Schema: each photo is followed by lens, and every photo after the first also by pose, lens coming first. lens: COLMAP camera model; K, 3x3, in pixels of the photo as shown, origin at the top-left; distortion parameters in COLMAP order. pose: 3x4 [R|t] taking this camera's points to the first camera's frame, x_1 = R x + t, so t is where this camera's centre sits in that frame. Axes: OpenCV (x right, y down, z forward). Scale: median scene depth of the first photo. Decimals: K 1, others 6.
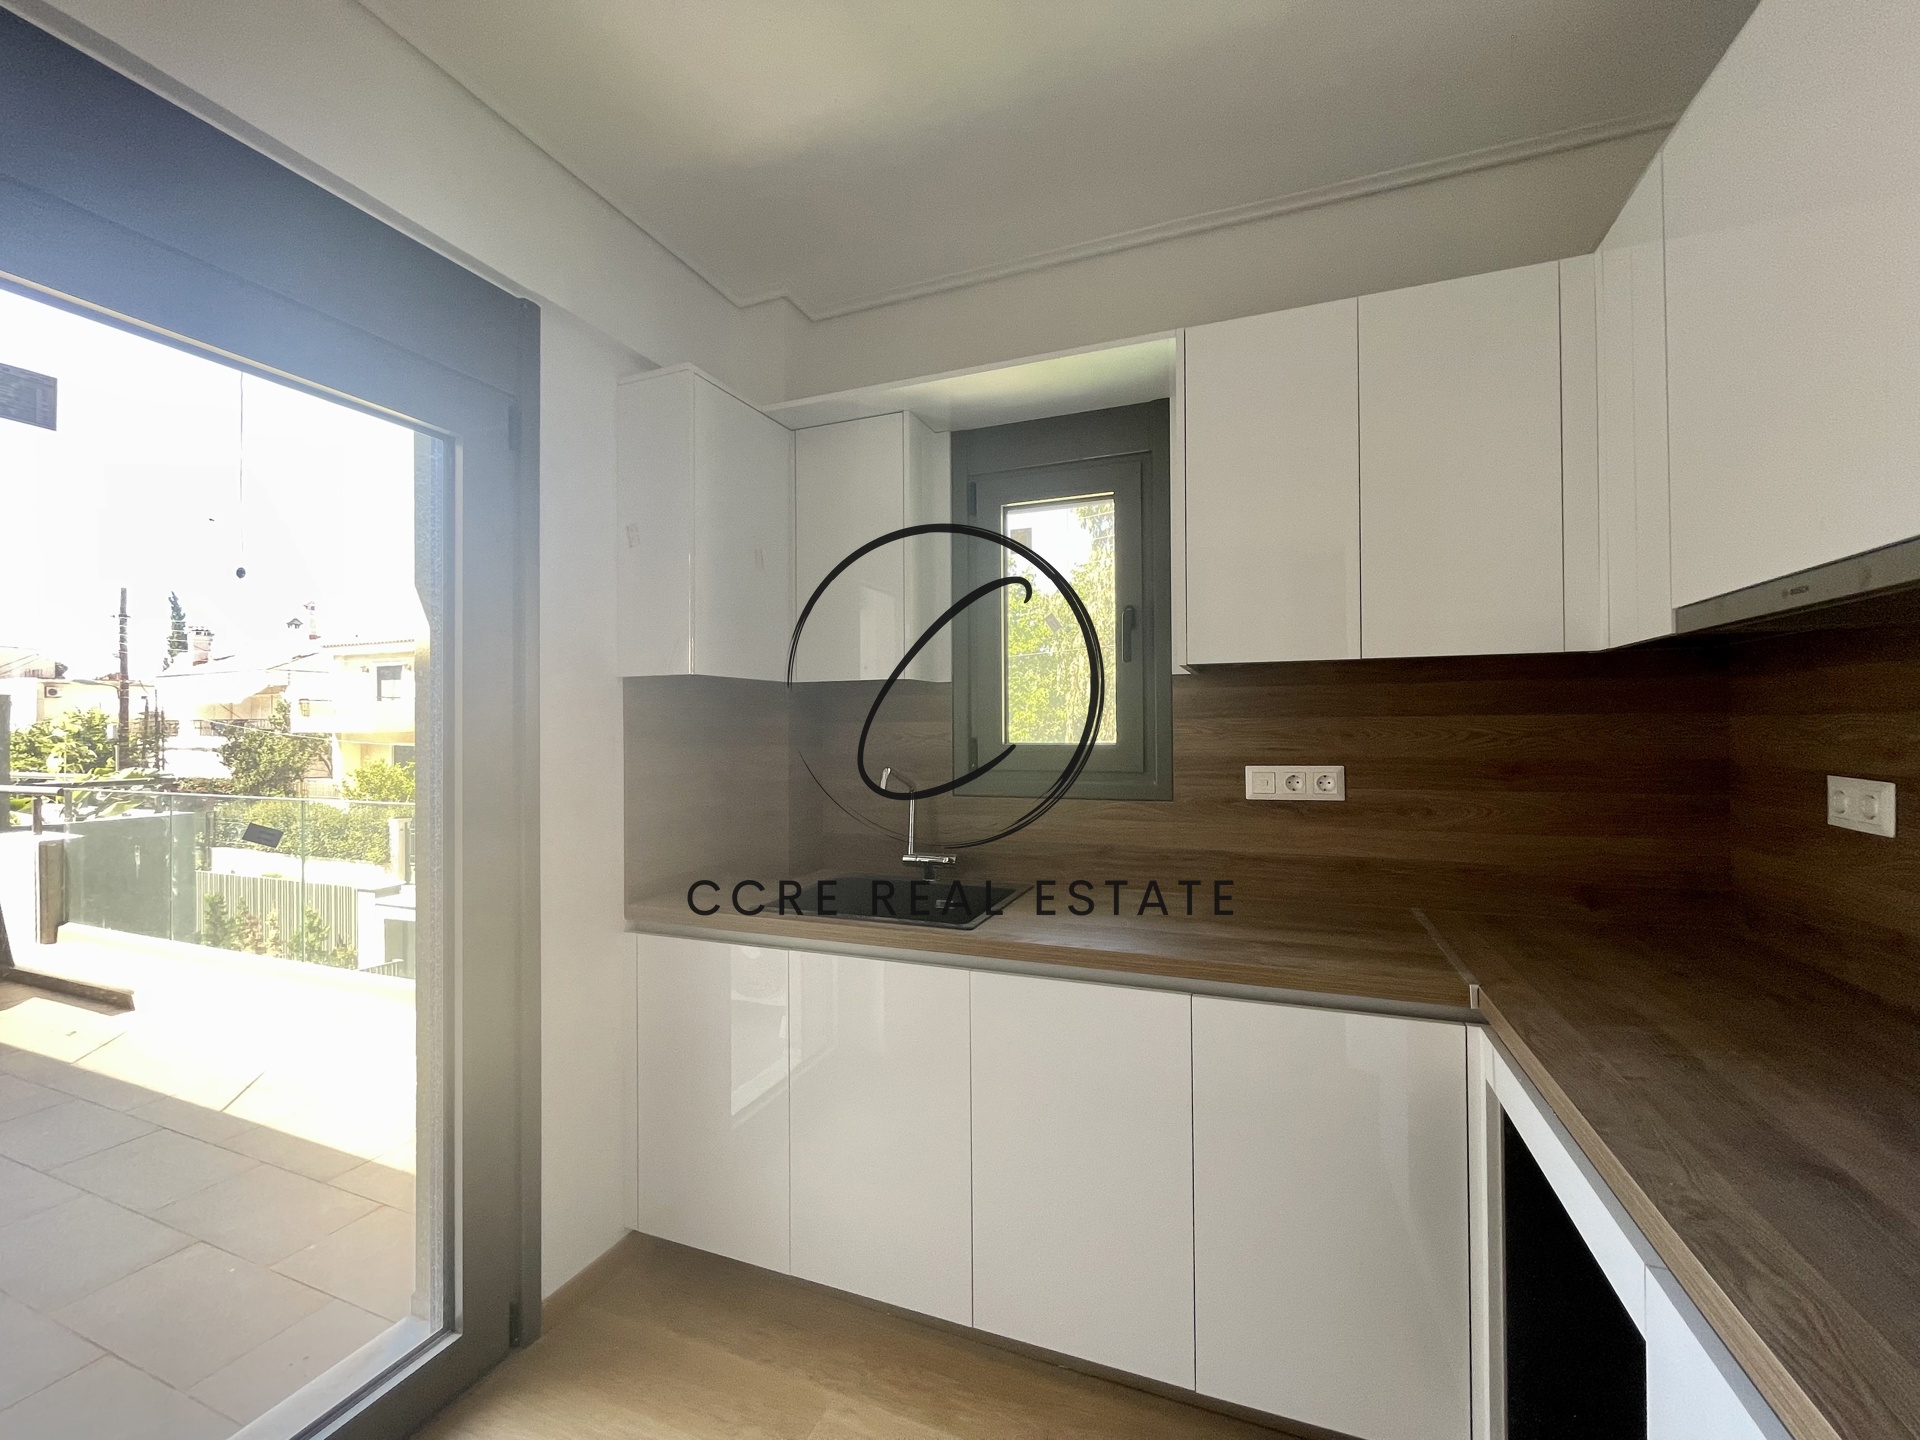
lens RADIAL K [[785.4, 0, 960.0], [0, 785.4, 720.0], [0, 0, 1]] dist [0.001811, 0.000129]
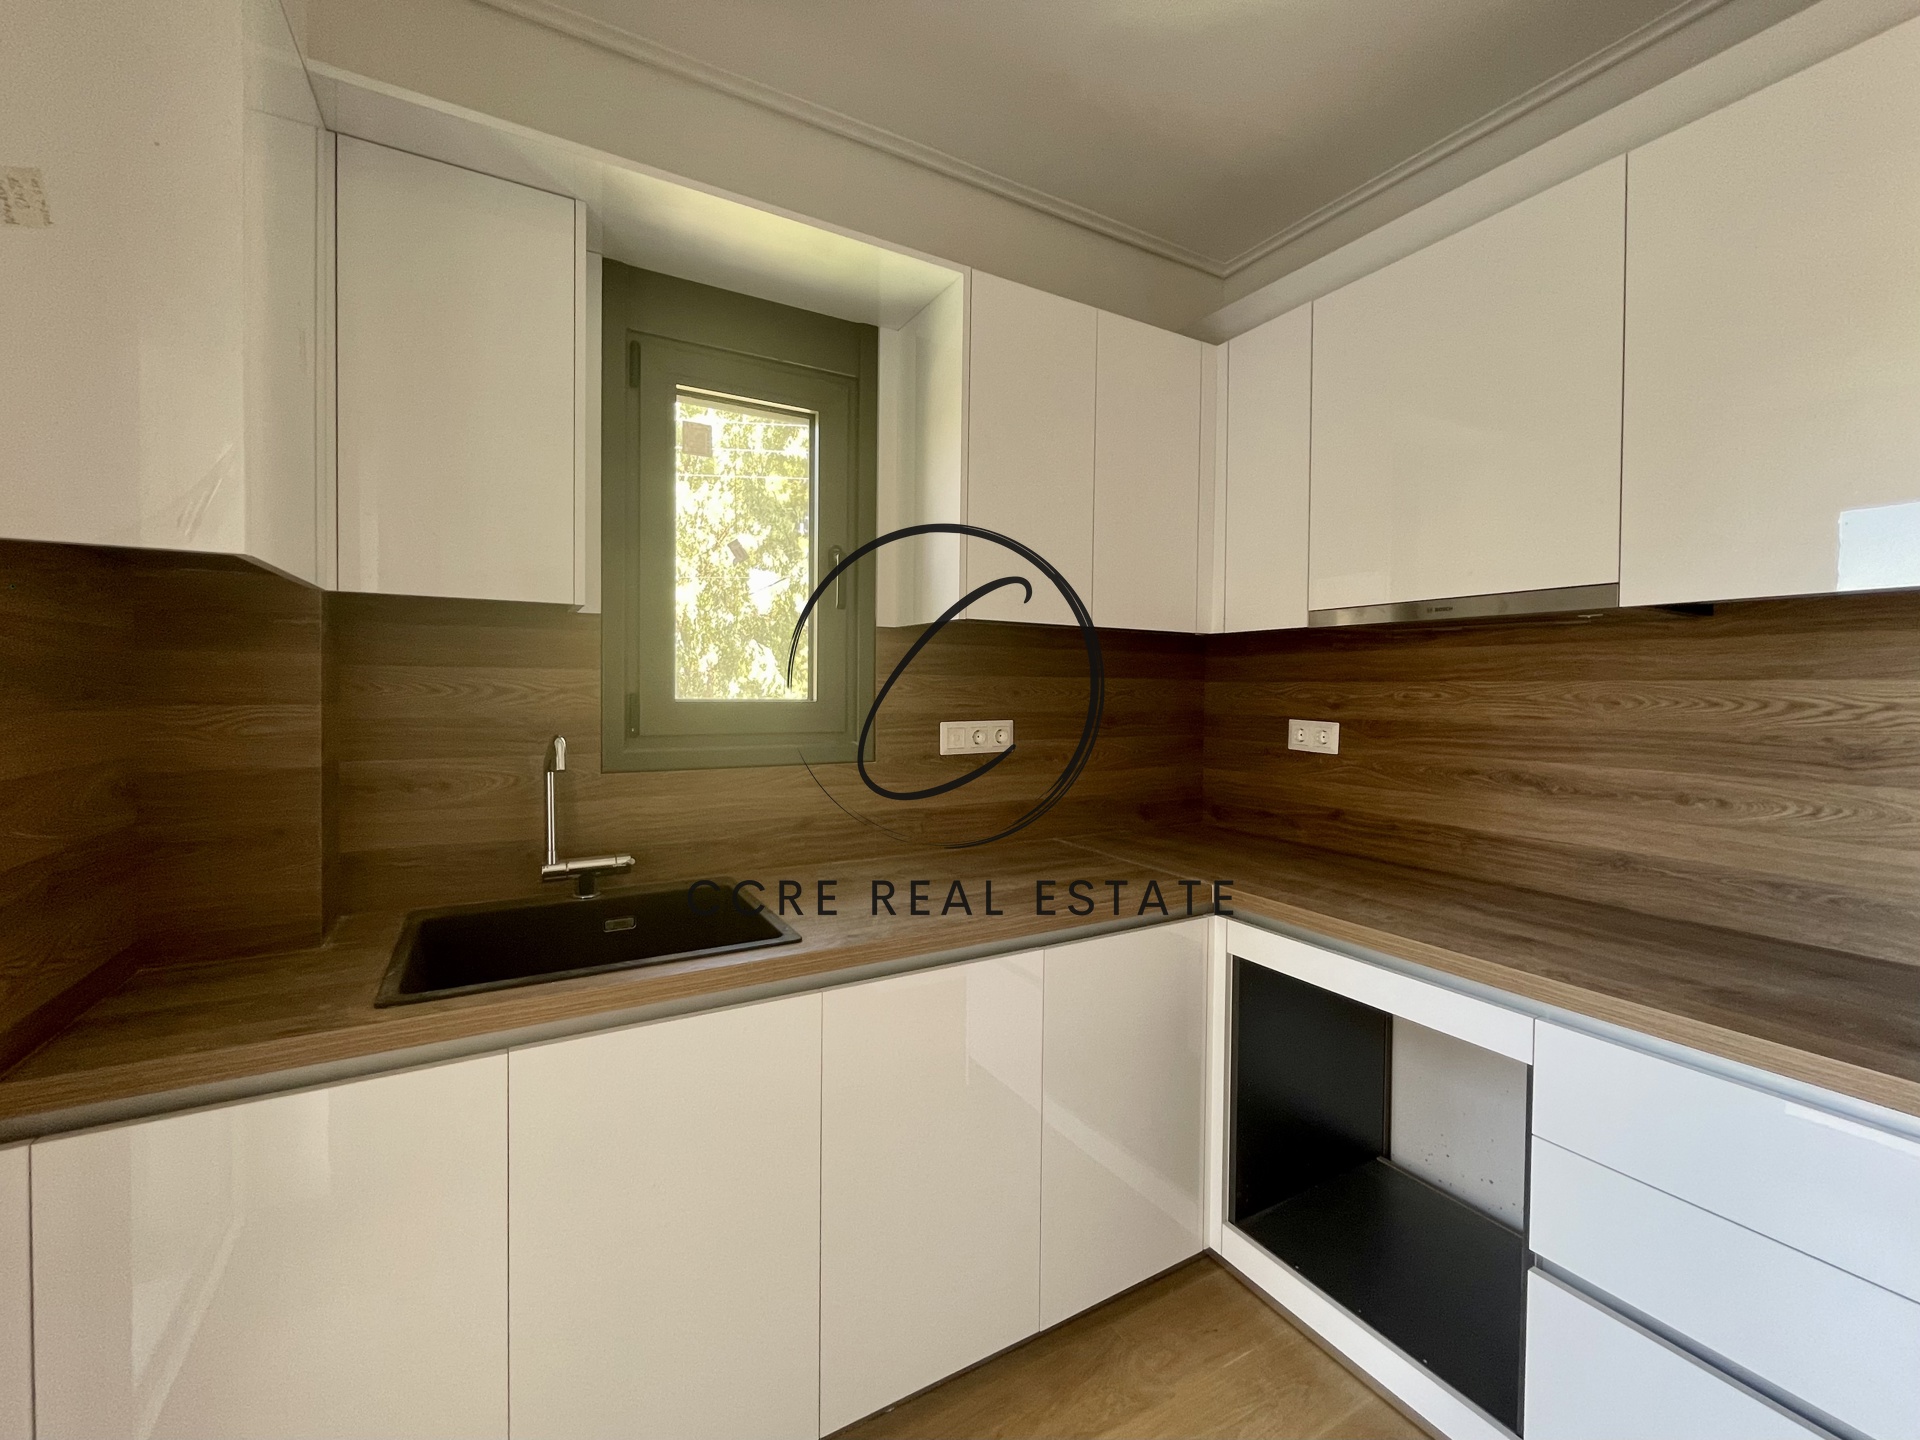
lens RADIAL K [[803.2, 0, 960.3], [0, 803.2, 700.3], [0, 0, 1]] dist [-0.001157, -0.000179]
pose [[0.623525, -0.001205, 0.781802, -0.443983], [-0.023520, 0.999517, 0.020299, 0.008957], [-0.781449, -0.031045, 0.623196, 0.343947]]
